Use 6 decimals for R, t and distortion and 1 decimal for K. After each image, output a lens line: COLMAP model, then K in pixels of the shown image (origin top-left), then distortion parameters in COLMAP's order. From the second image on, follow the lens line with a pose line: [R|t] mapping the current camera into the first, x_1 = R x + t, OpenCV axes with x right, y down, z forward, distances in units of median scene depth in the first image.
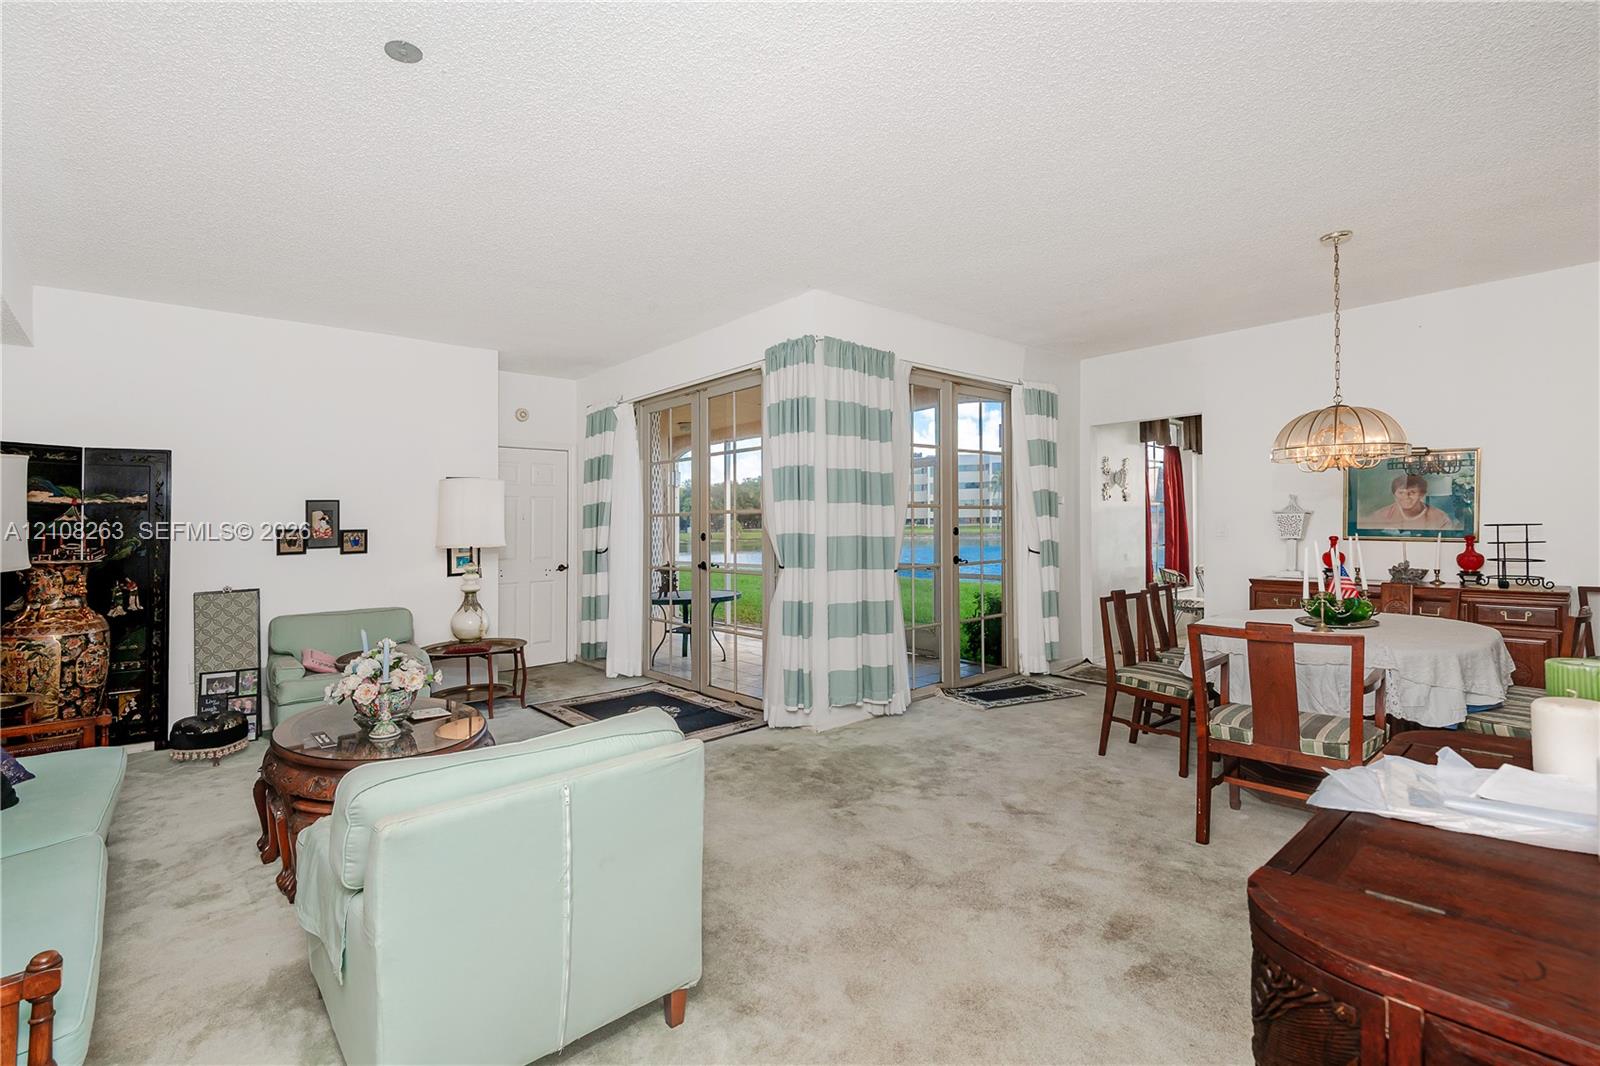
lens RADIAL K [[731.1, 0, 810.2], [0, 731.1, 530.1], [0, 0, 1]] dist [0.019967, -0.000566]
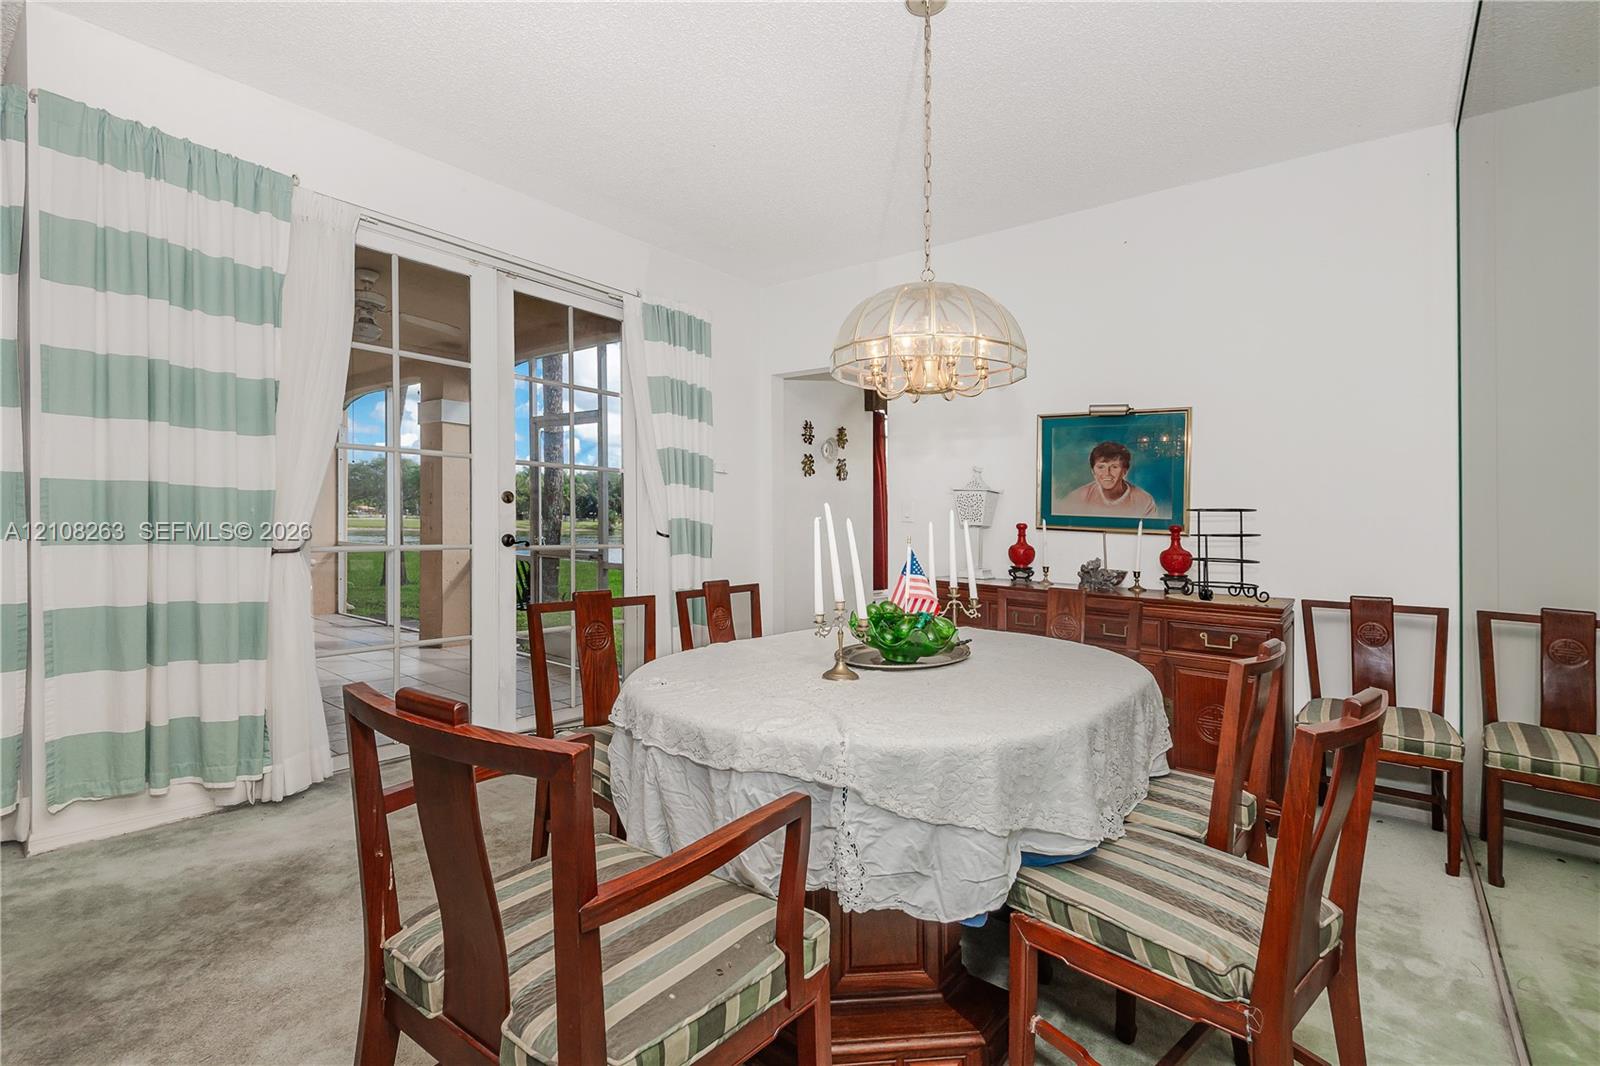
lens RADIAL K [[731.1, 0, 785.9], [0, 731.1, 518.9], [0, 0, 1]] dist [0.019967, -0.000566]
pose [[0.987453, 0.035800, 0.153803, 0.392425], [-0.034863, 0.999353, -0.008785, 0.019743], [-0.154018, 0.003312, 0.988063, 0.338238]]
